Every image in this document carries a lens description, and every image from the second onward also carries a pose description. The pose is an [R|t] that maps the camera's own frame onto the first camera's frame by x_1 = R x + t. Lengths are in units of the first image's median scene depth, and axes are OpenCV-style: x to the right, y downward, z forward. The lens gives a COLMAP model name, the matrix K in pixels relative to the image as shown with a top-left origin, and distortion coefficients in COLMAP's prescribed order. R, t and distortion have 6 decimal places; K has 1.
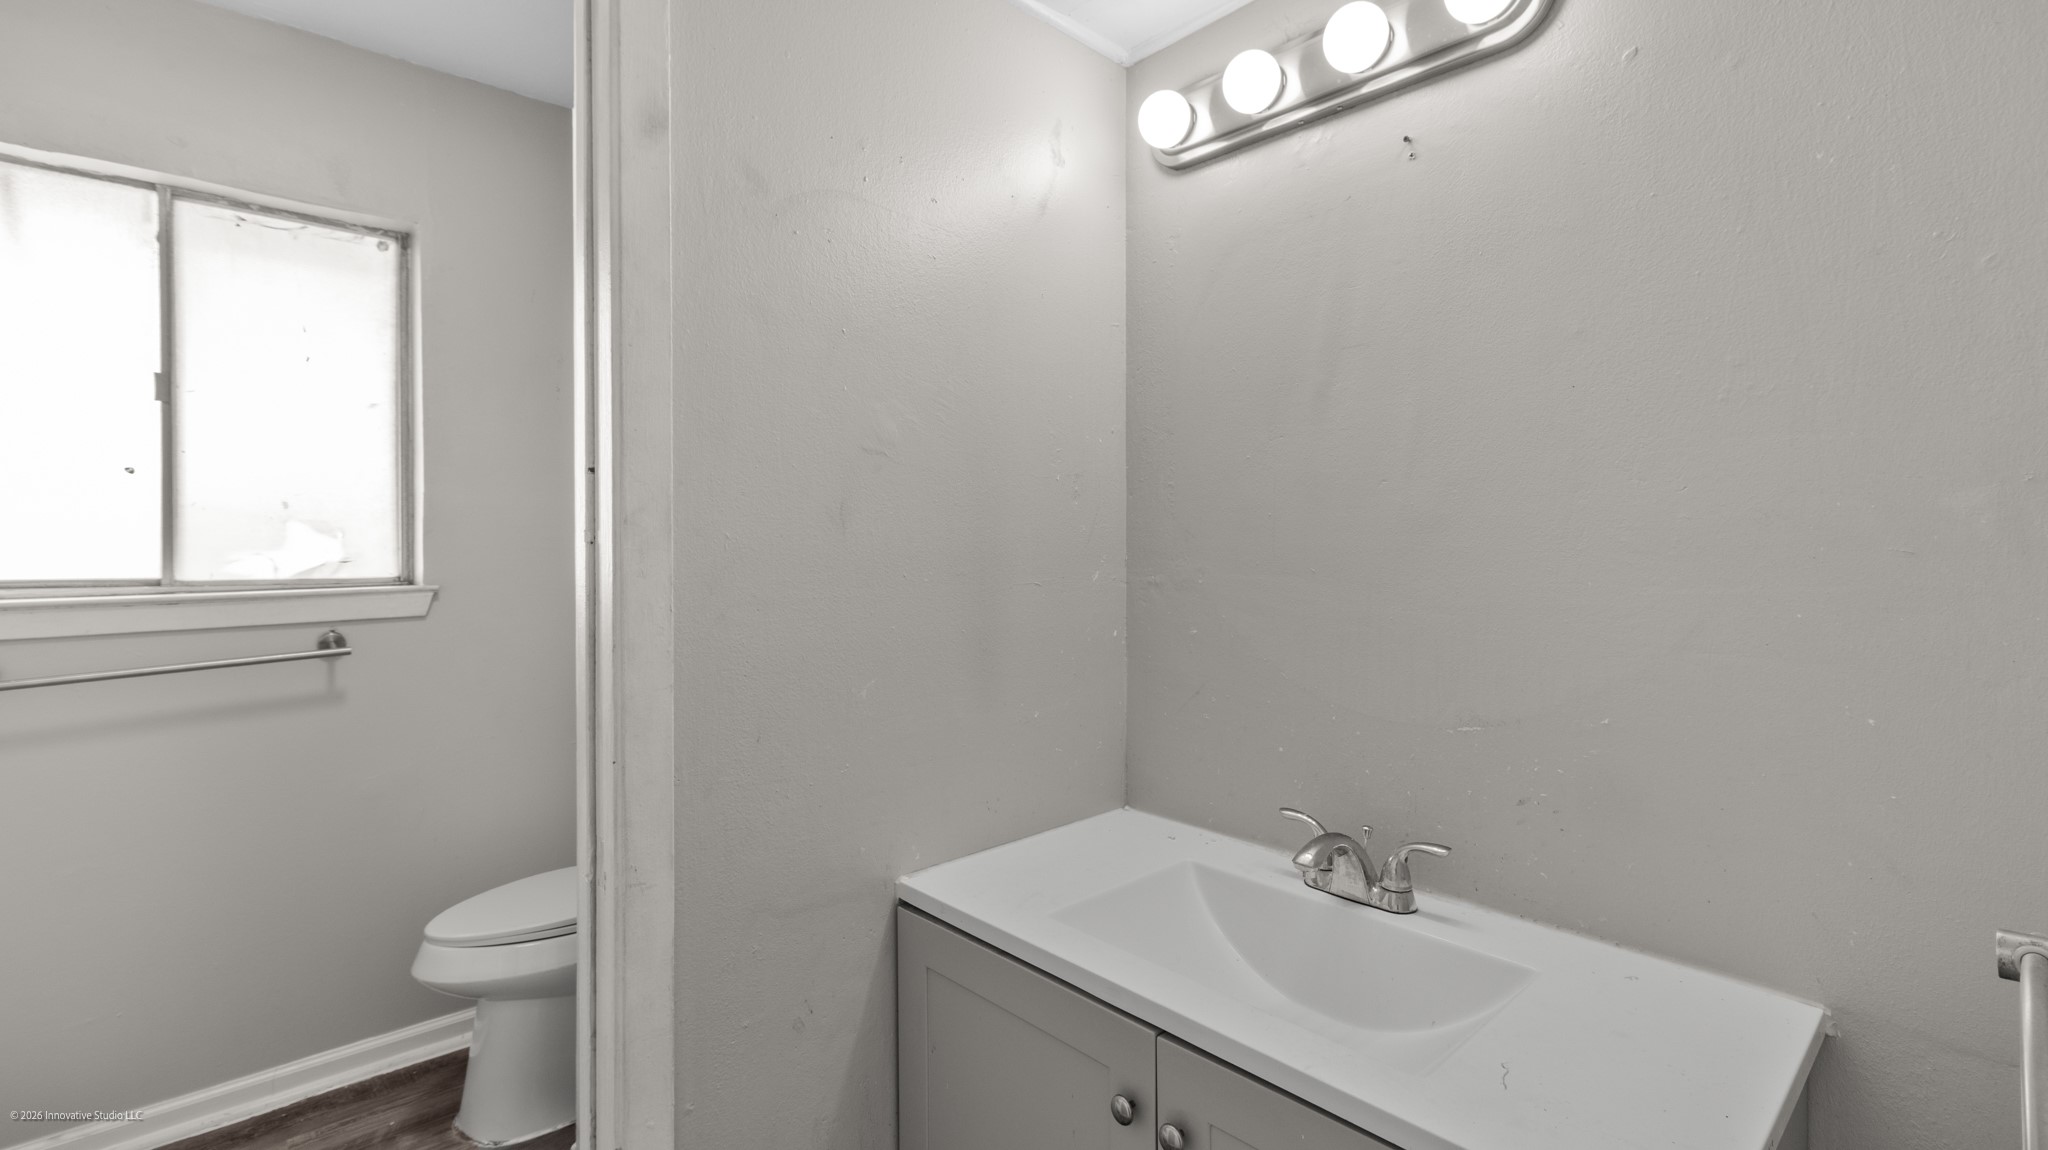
lens RADIAL K [[946.3, 0, 1042.0], [0, 946.3, 536.2], [0, 0, 1]] dist [0.010065, -0.002287]
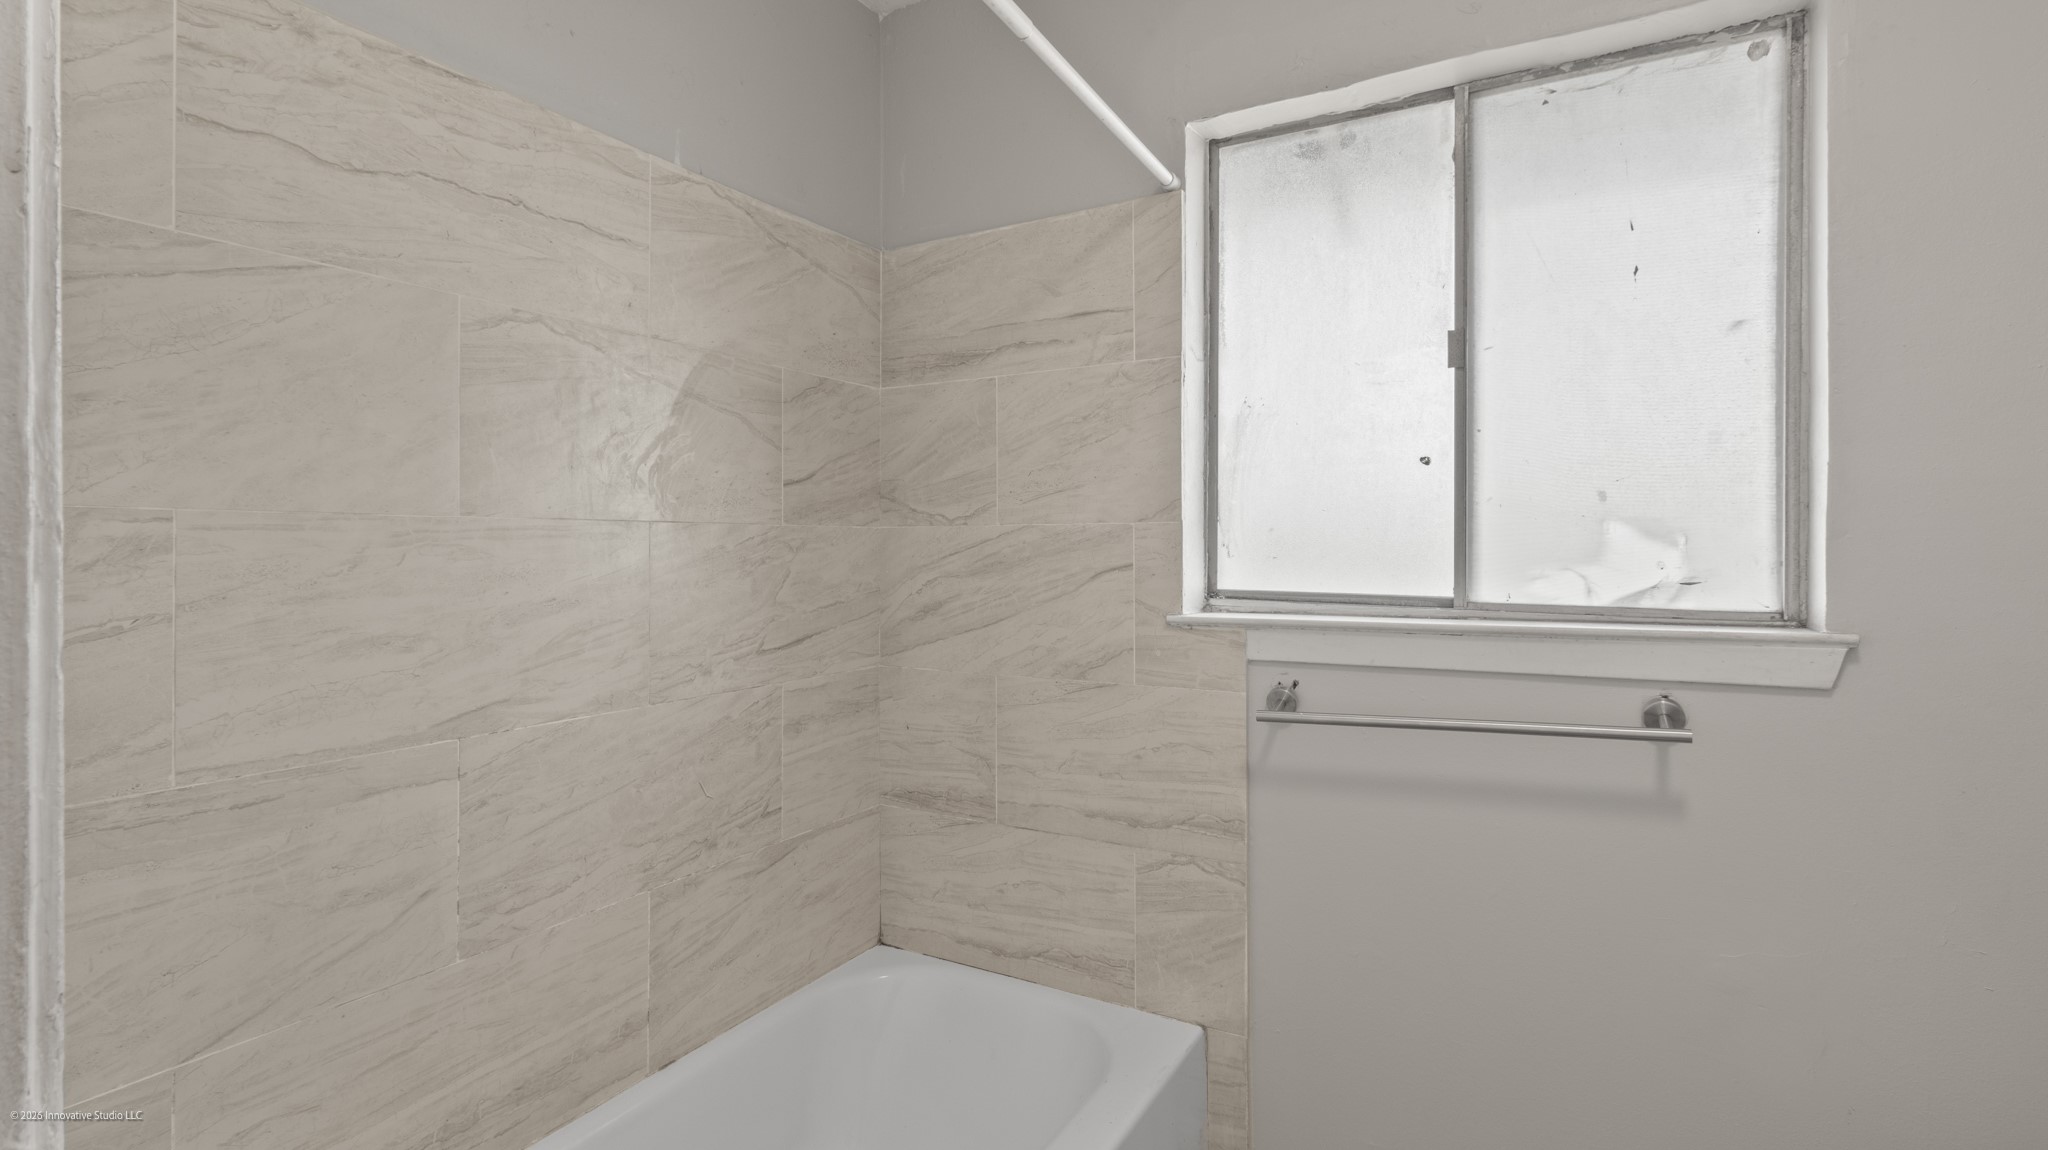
lens RADIAL K [[946.3, 0, 1023.6], [0, 946.3, 554.6], [0, 0, 1]] dist [0.010065, -0.002287]
pose [[0.290890, 0.011558, -0.956687, -0.272033], [0.003382, 0.999908, 0.013108, -0.002038], [0.956751, -0.007049, 0.290824, 0.413764]]
